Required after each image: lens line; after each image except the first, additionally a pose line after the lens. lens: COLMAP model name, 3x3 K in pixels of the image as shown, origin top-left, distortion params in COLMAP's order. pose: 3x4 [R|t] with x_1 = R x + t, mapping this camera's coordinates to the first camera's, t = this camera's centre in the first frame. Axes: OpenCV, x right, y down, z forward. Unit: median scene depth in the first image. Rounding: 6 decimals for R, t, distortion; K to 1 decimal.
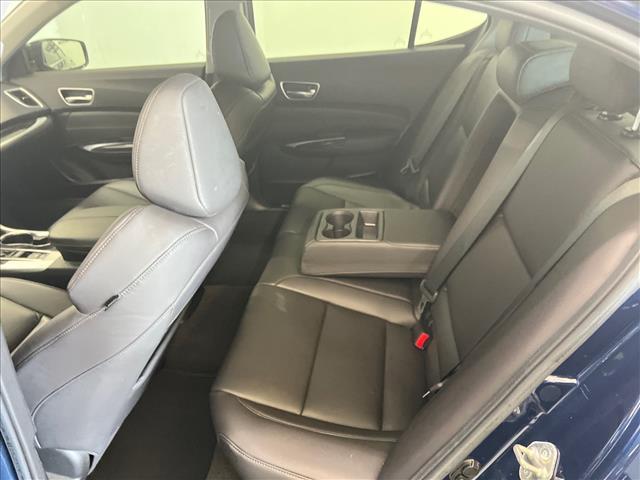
lens RADIAL K [[491.1, 0, 322.0], [0, 491.1, 239.8], [0, 0, 1]] dist [0.057970, -0.094846]
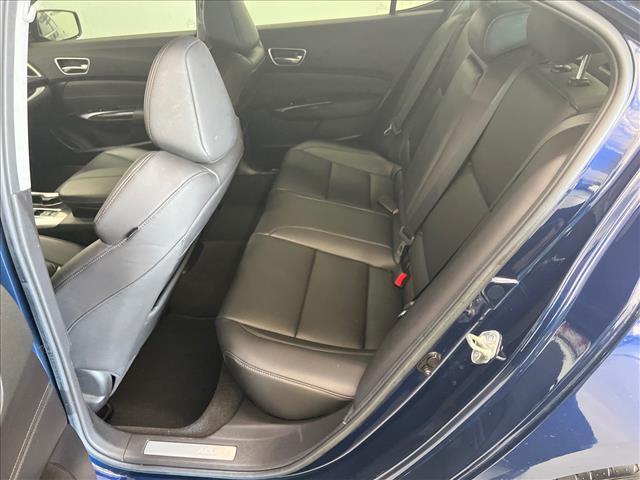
lens RADIAL K [[480.7, 0, 316.2], [0, 480.7, 239.8], [0, 0, 1]] dist [0.056309, -0.083597]
pose [[0.999821, -0.016635, 0.009014, 0.001097], [0.016065, 0.998069, 0.059999, 0.045755], [-0.009995, -0.059843, 0.998158, -0.090537]]
